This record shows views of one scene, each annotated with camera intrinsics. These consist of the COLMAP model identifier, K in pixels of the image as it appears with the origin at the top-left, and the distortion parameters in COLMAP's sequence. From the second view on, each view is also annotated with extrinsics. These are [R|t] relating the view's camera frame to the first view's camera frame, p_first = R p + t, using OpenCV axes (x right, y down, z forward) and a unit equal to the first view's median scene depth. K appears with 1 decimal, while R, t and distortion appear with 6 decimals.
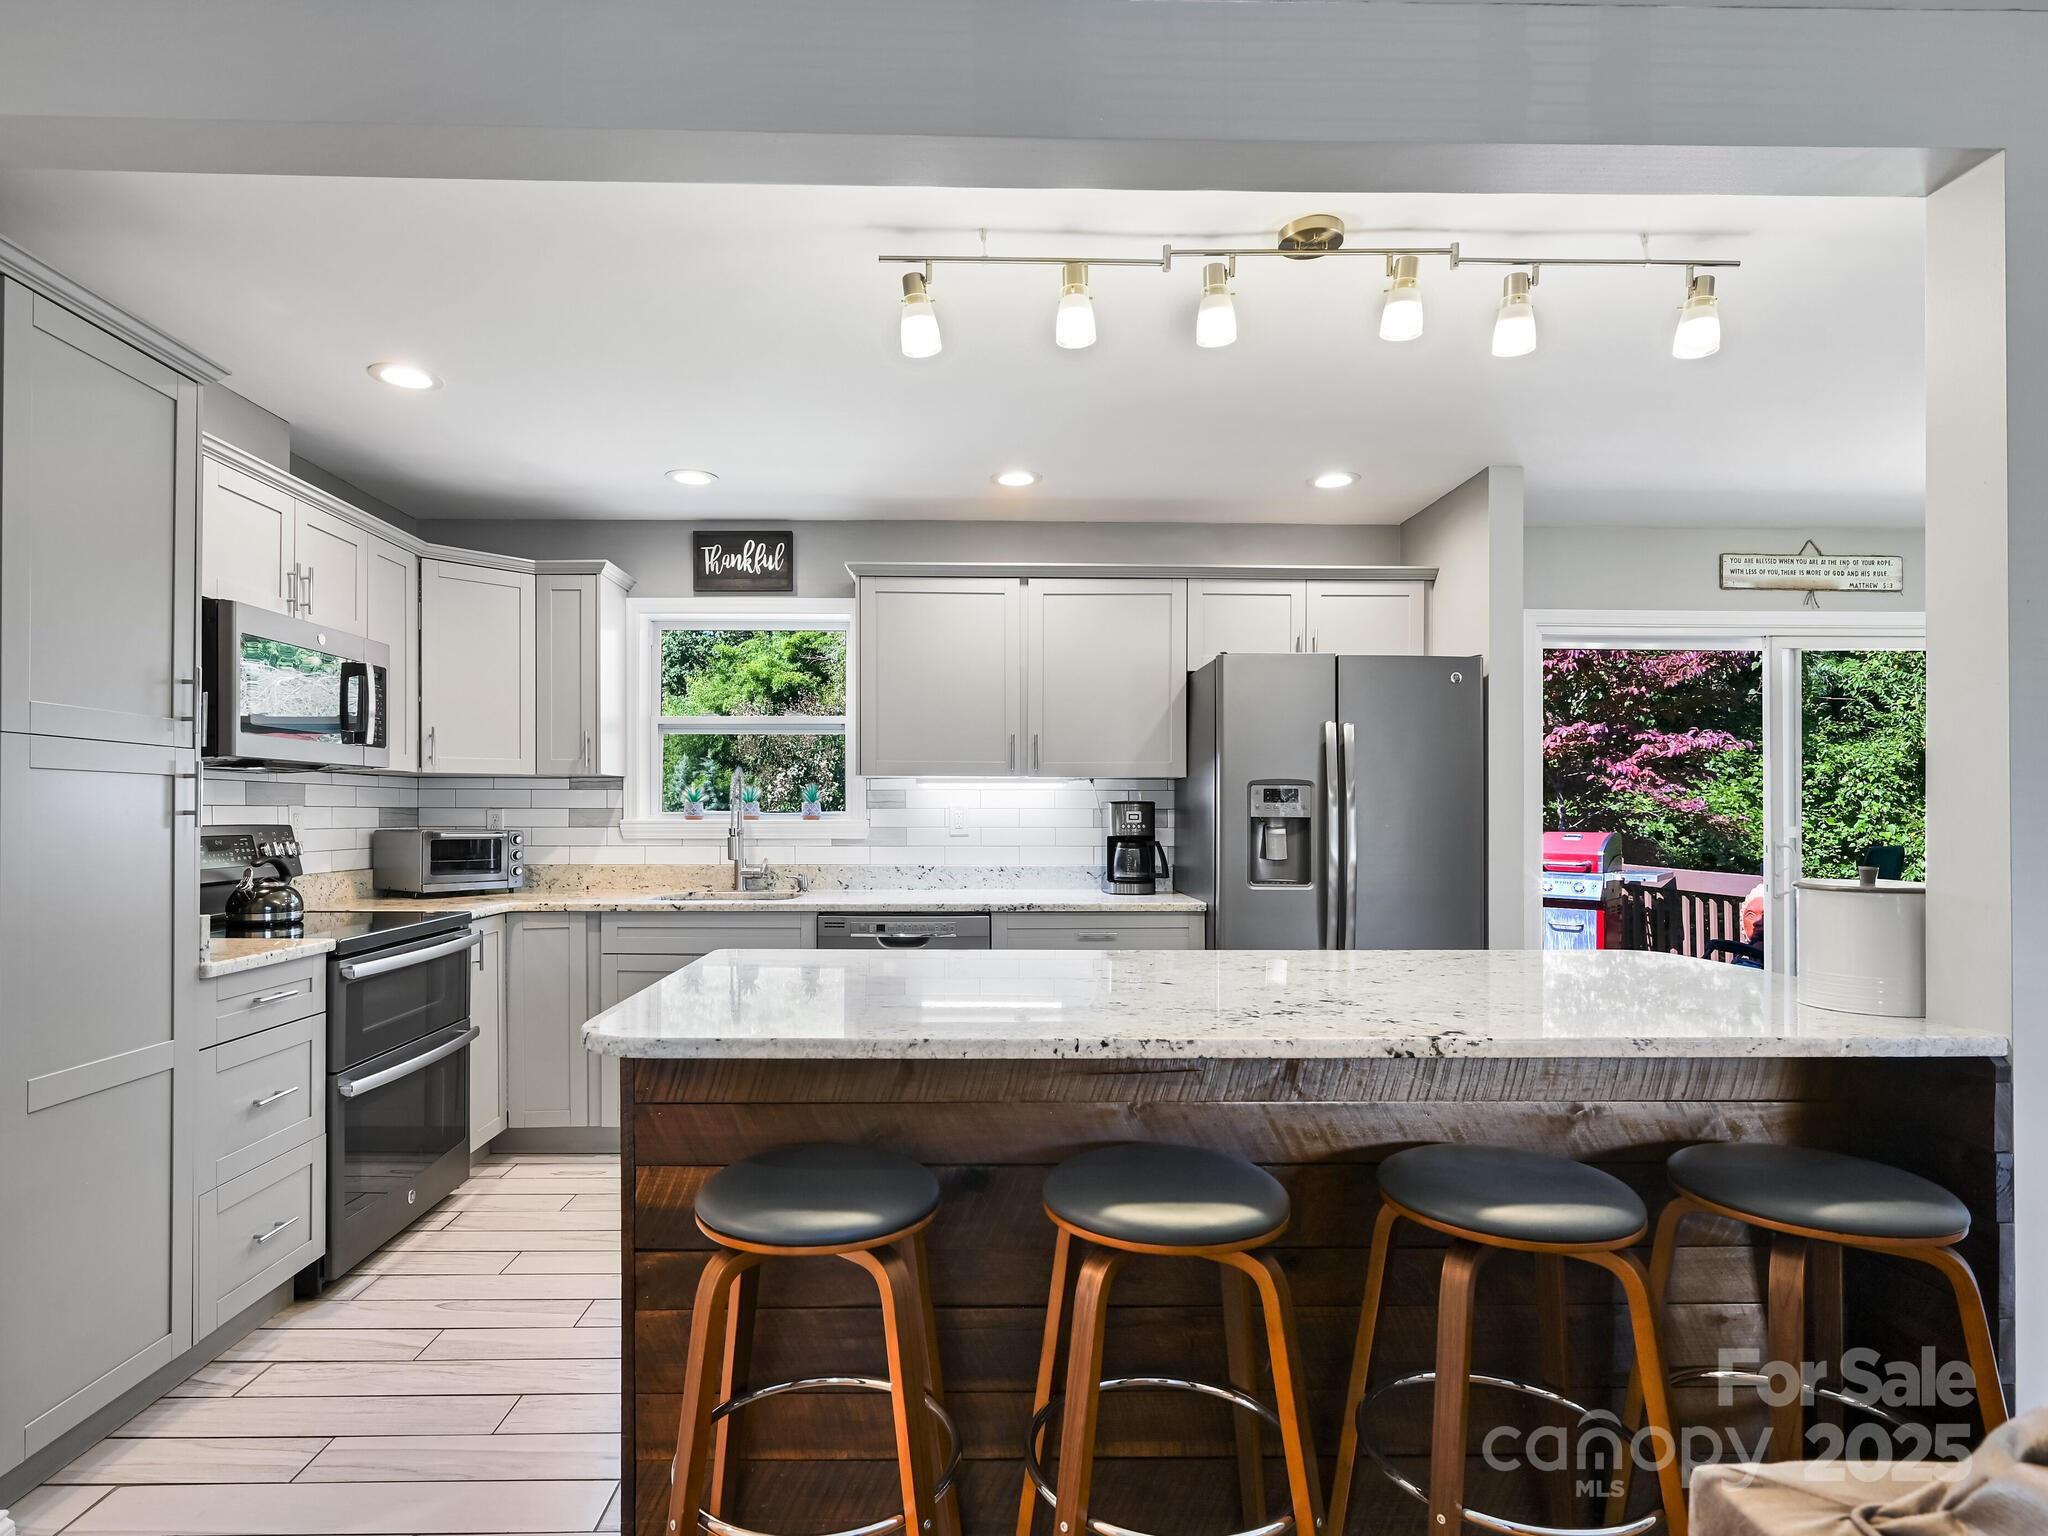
lens RADIAL K [[1078.5, 0, 990.7], [0, 1078.5, 810.3], [0, 0, 1]] dist [-0.001085, 0.000021]
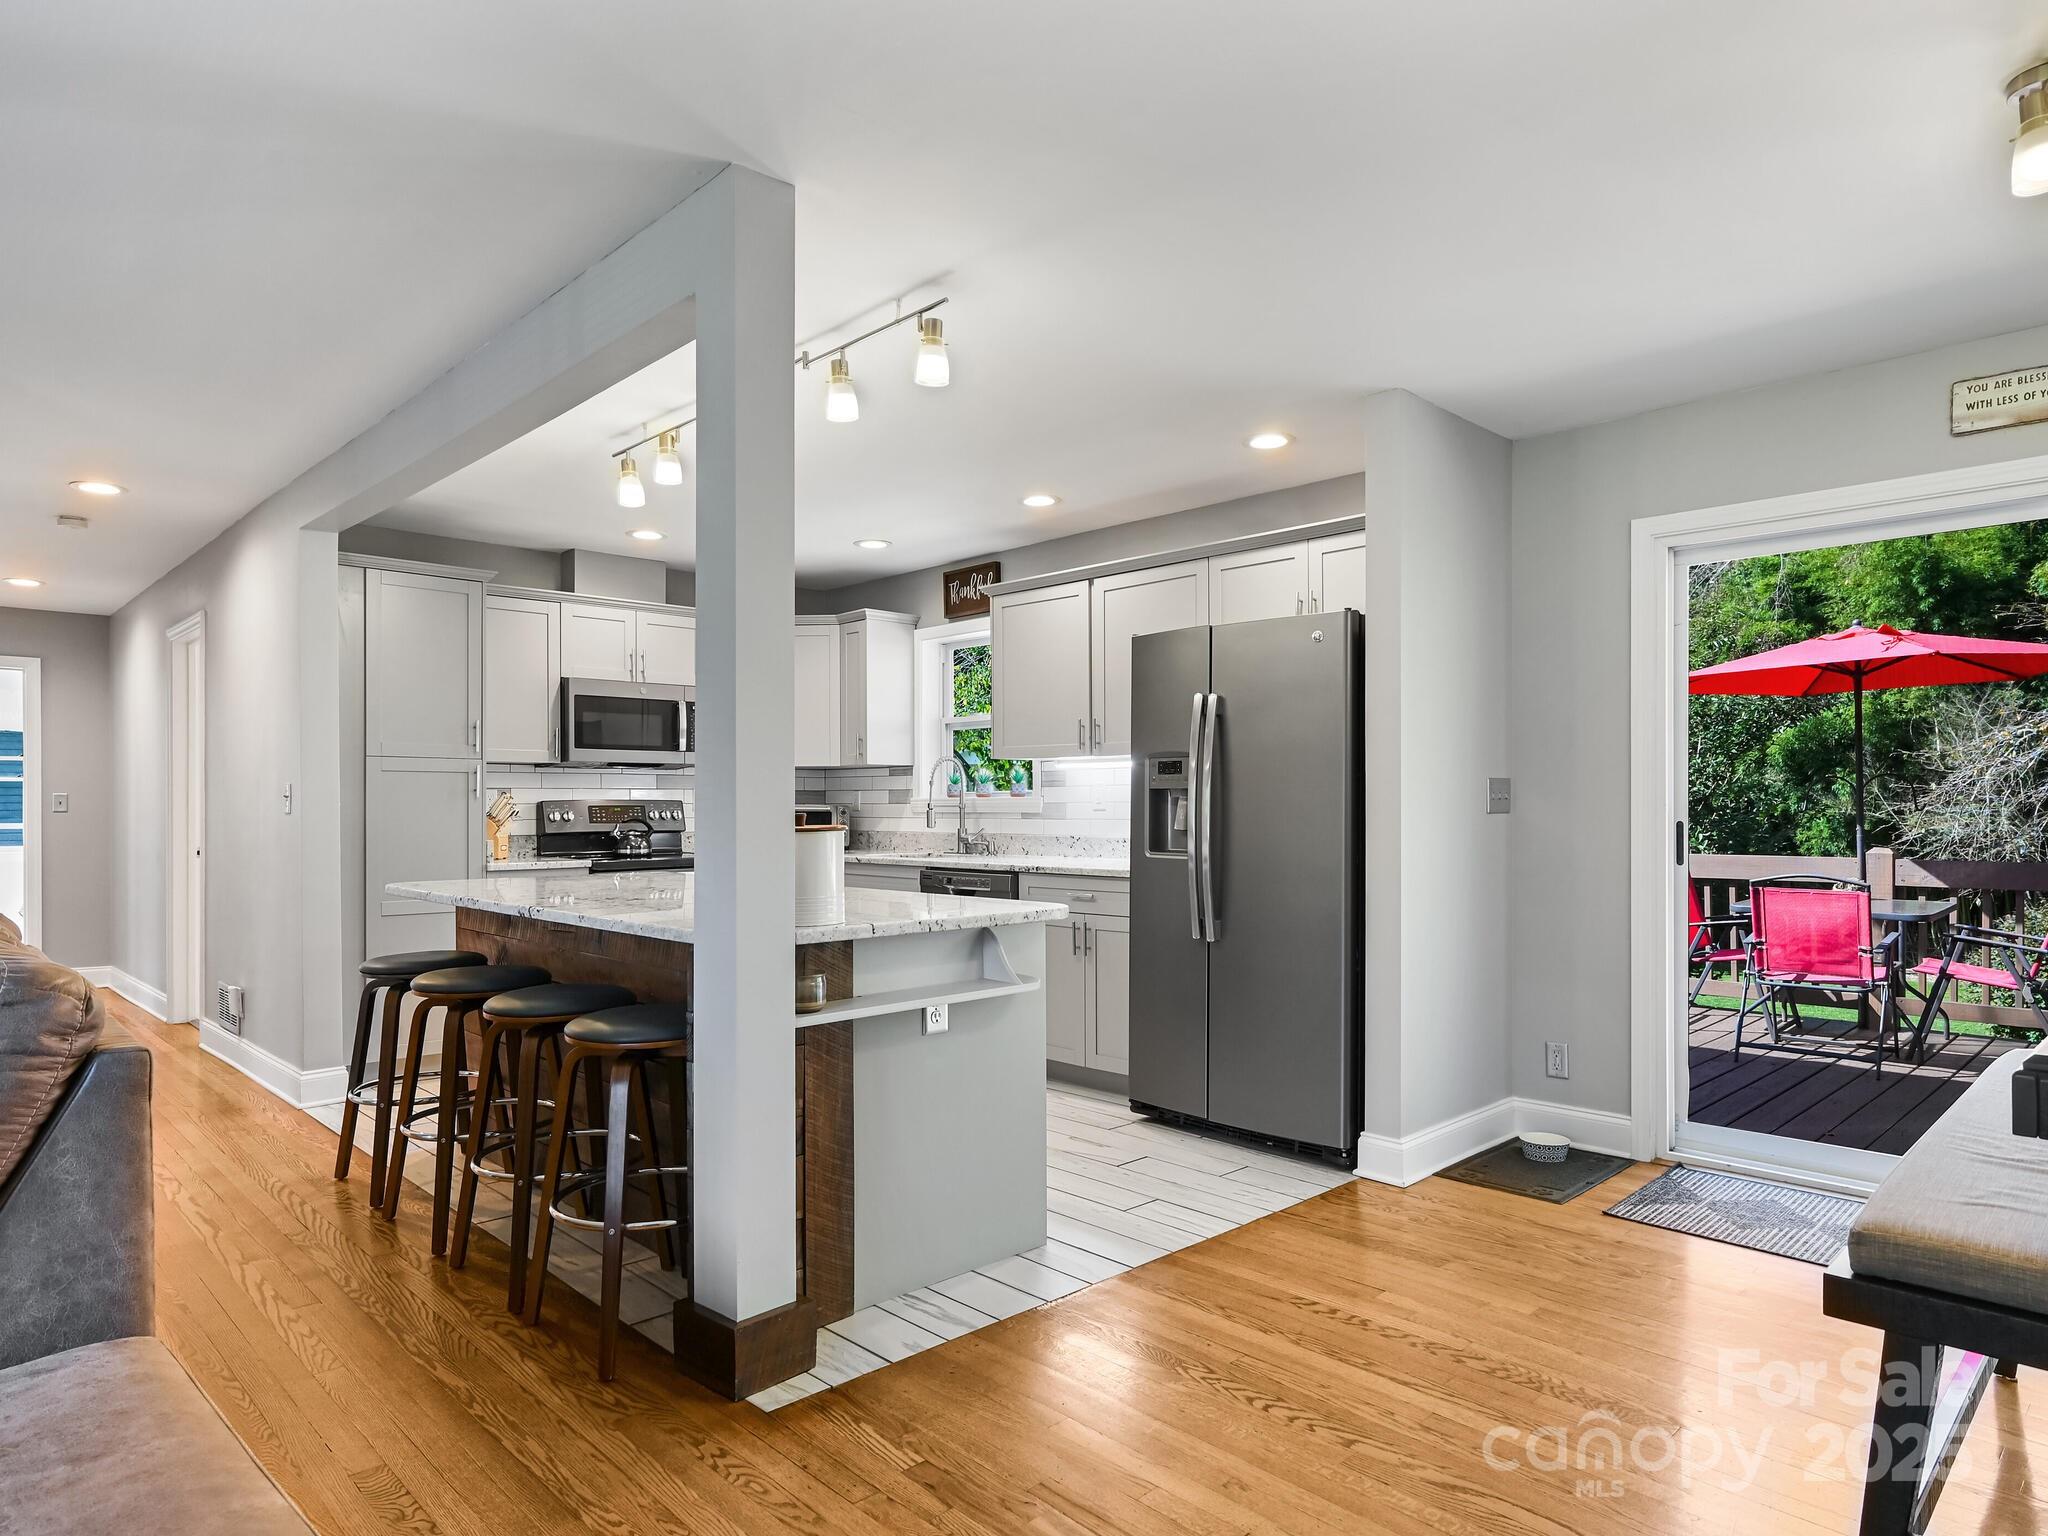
lens RADIAL K [[1228.5, 0, 1067.5], [0, 1228.5, 805.5], [0, 0, 1]] dist [-0.003274, -0.000923]
pose [[0.691682, -0.003063, -0.722196, 0.881494], [0.005735, 0.999983, 0.001252, 0.017244], [0.722180, -0.005008, 0.691687, 0.091798]]
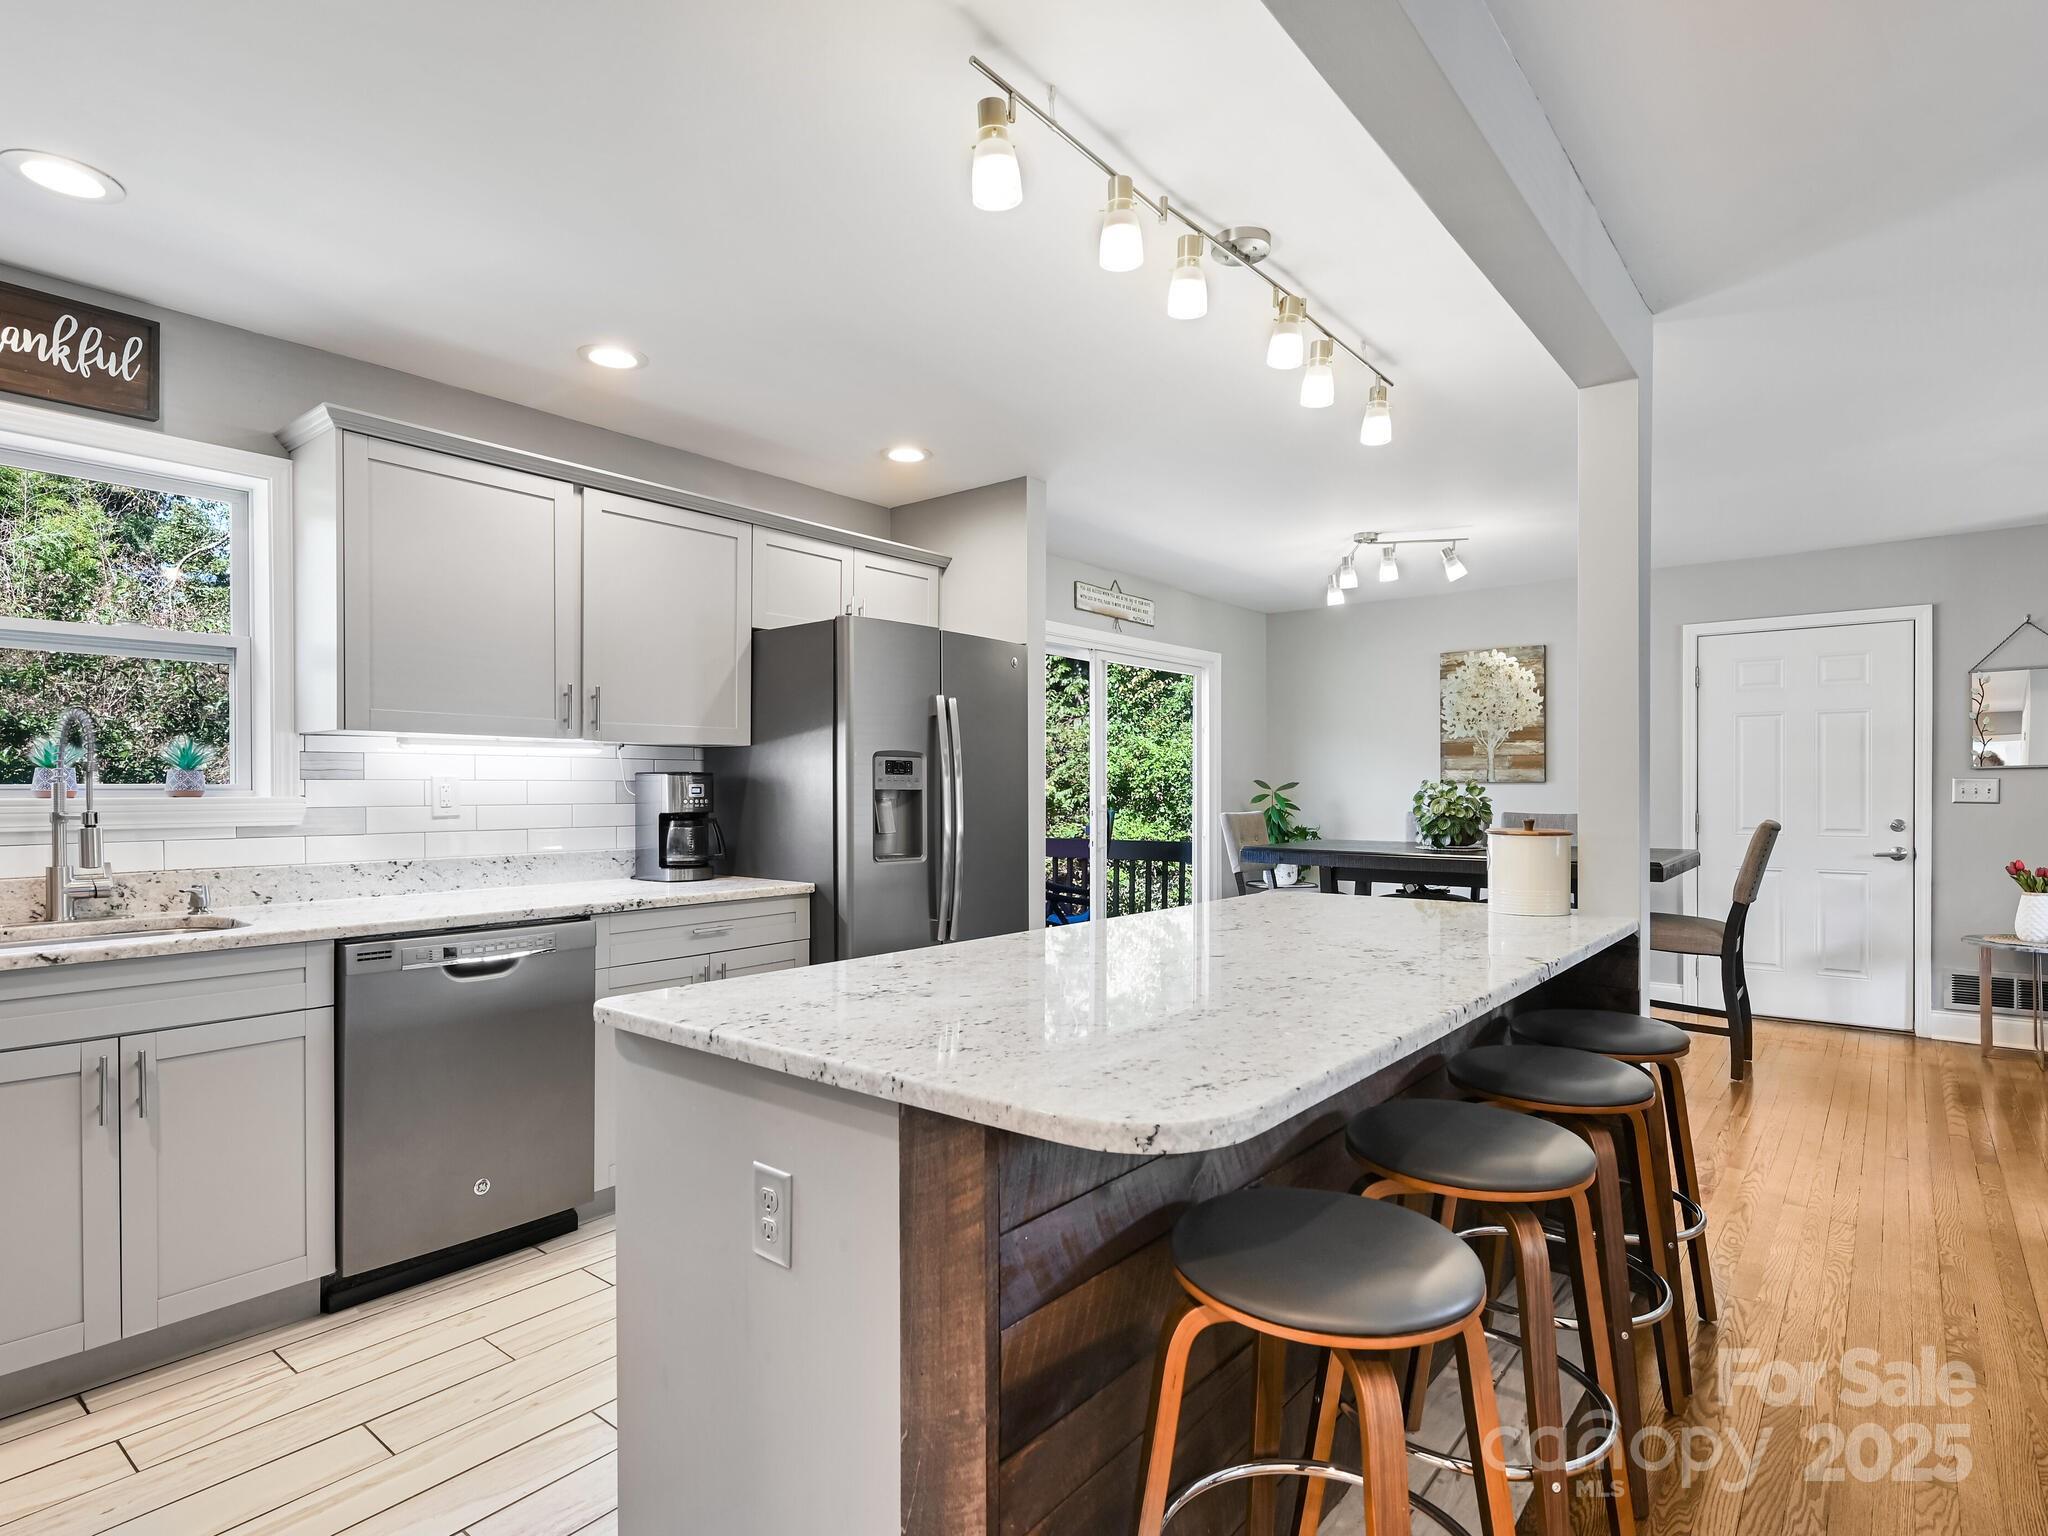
lens RADIAL K [[1065.1, 0, 1025.9], [0, 1065.1, 794.6], [0, 0, 1]] dist [-0.000154, 0.000242]
pose [[0.652216, -0.006995, 0.758001, -0.324095], [0.000732, 0.999963, 0.008598, 0.002341], [-0.758033, -0.005053, 0.652196, 0.237043]]
